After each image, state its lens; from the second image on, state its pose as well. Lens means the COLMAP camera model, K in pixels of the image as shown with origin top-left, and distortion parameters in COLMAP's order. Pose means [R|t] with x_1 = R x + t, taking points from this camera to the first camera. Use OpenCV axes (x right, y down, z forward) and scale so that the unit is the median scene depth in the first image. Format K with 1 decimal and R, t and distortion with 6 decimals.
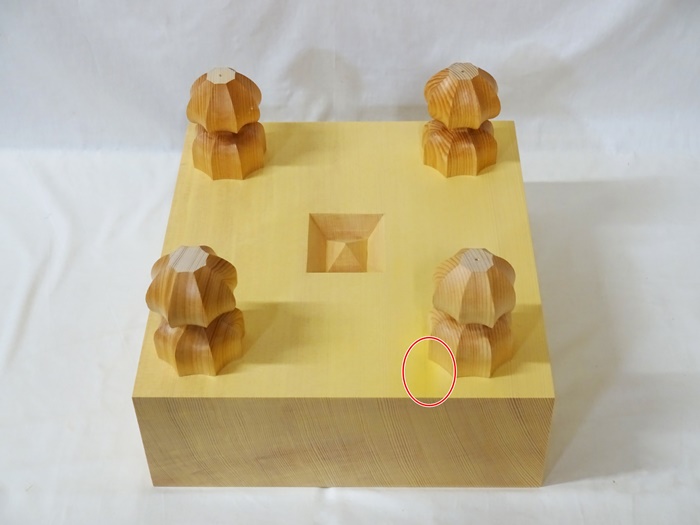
lens RADIAL K [[1068.4, 0, 350.0], [0, 1068.4, 262.5], [0, 0, 1]] dist [0.007398, -0.027942]
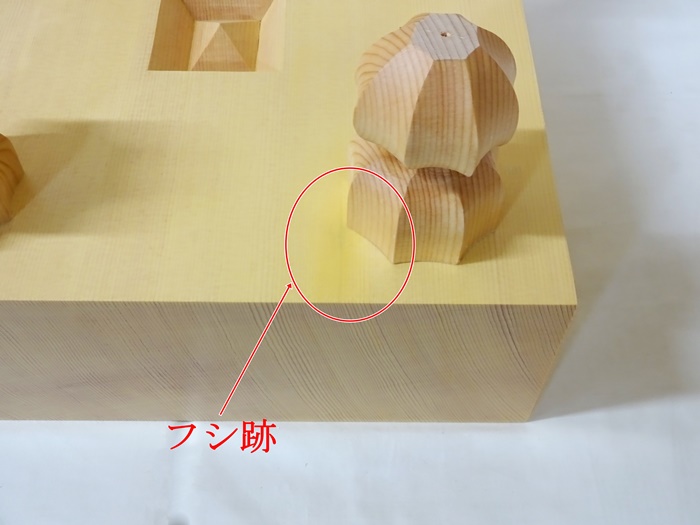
lens RADIAL K [[839.9, 0, 336.3], [0, 839.9, 261.8], [0, 0, 1]] dist [0.008765, -0.002214]
pose [[0.999623, 0.006474, 0.026678, 0.057193], [-0.011665, 0.979871, 0.199290, 0.021407], [-0.024851, -0.199526, 0.979577, 0.580595]]
